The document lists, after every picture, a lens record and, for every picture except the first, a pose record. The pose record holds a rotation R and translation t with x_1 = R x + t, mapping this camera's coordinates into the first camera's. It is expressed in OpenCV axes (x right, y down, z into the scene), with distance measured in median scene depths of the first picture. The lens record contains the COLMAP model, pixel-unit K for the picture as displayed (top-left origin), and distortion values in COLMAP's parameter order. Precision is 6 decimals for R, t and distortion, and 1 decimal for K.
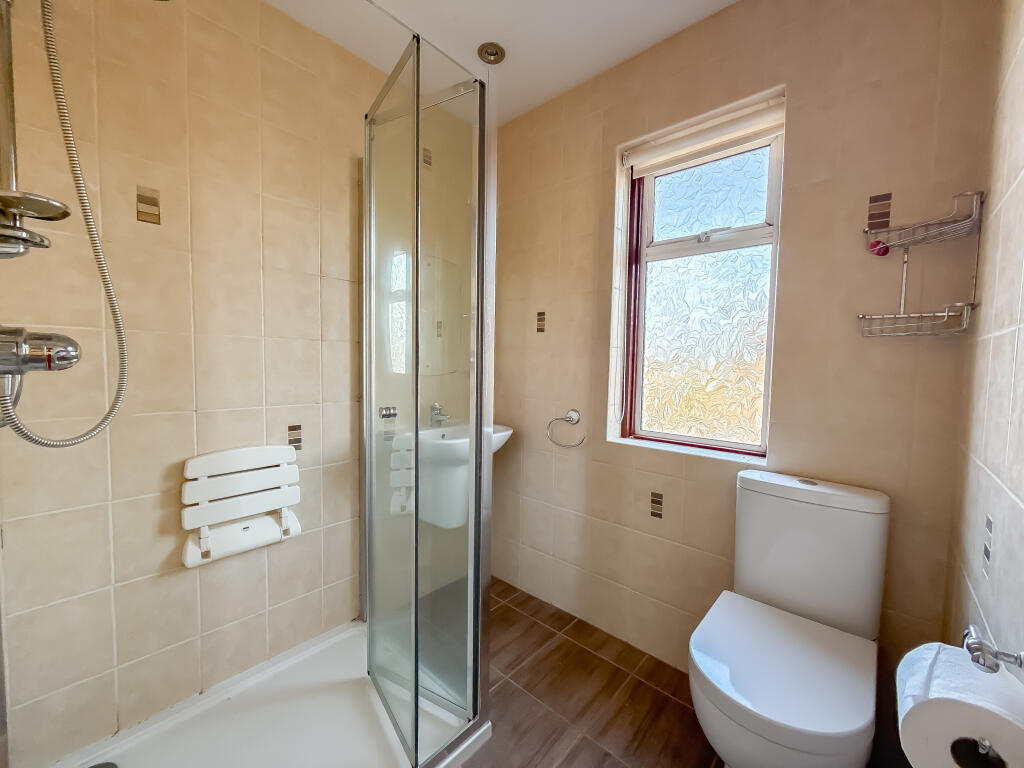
lens RADIAL K [[418.6, 0, 505.5], [0, 418.6, 386.1], [0, 0, 1]] dist [-0.000736, -0.000222]
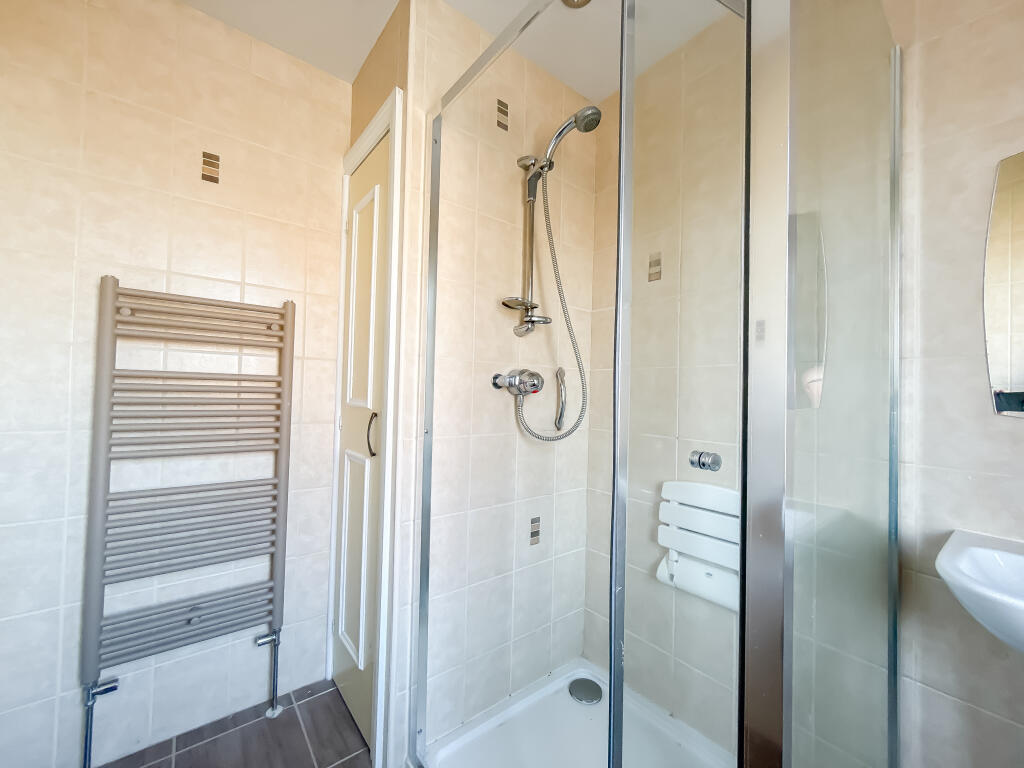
lens RADIAL K [[418.6, 0, 505.5], [0, 418.6, 386.1], [0, 0, 1]] dist [-0.000736, -0.000222]
pose [[-0.152989, -0.043612, -0.987265, 0.403019], [-0.088488, 0.995617, -0.030269, -0.001898], [0.984258, 0.082730, -0.156177, 0.738911]]
